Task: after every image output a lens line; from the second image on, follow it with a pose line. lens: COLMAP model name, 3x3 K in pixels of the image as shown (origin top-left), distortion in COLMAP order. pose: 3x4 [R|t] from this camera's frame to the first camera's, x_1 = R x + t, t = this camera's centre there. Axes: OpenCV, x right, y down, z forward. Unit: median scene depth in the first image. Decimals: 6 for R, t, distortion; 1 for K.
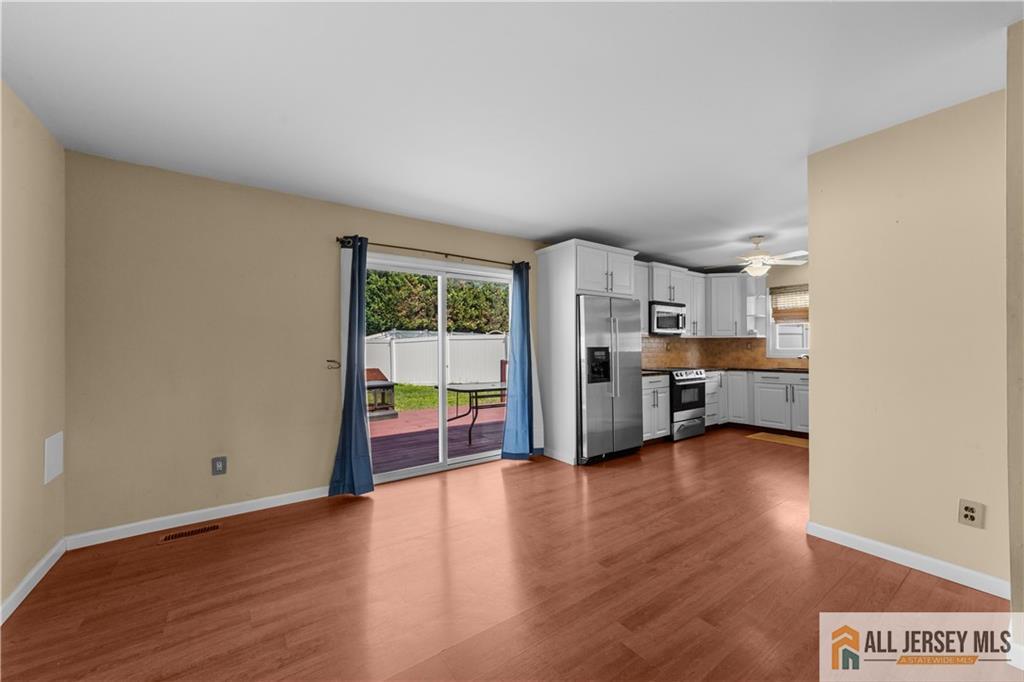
lens RADIAL K [[404.4, 0, 515.5], [0, 404.4, 344.7], [0, 0, 1]] dist [-0.000452, 0.000023]
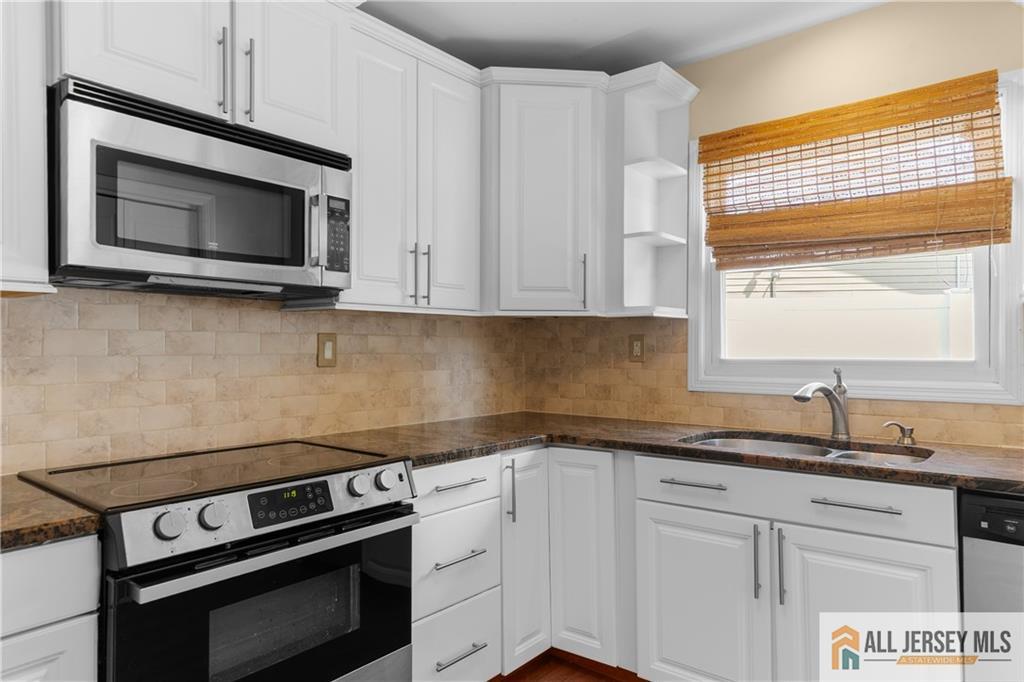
lens RADIAL K [[676.3, 0, 512.0], [0, 676.3, 341.0], [0, 0, 1]] dist [0.004376, 0.001010]
pose [[0.966105, 0.006831, 0.258059, 0.391450], [-0.006710, 0.999977, -0.001352, -0.000429], [-0.258062, -0.000425, 0.966128, 0.594335]]
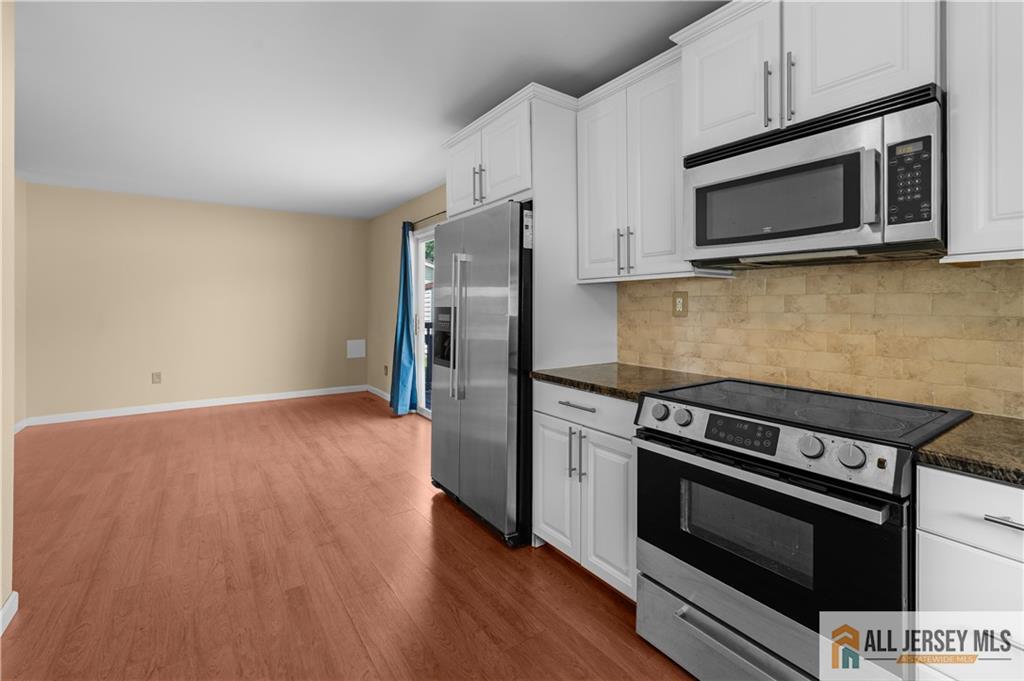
lens RADIAL K [[444.2, 0, 511.1], [0, 444.2, 305.3], [0, 0, 1]] dist [-0.000008, 0.000083]
pose [[-0.027350, 0.005689, -0.999610, 0.598904], [0.002831, 0.999980, 0.005614, 0.000106], [0.999622, -0.002676, -0.027365, 0.772333]]
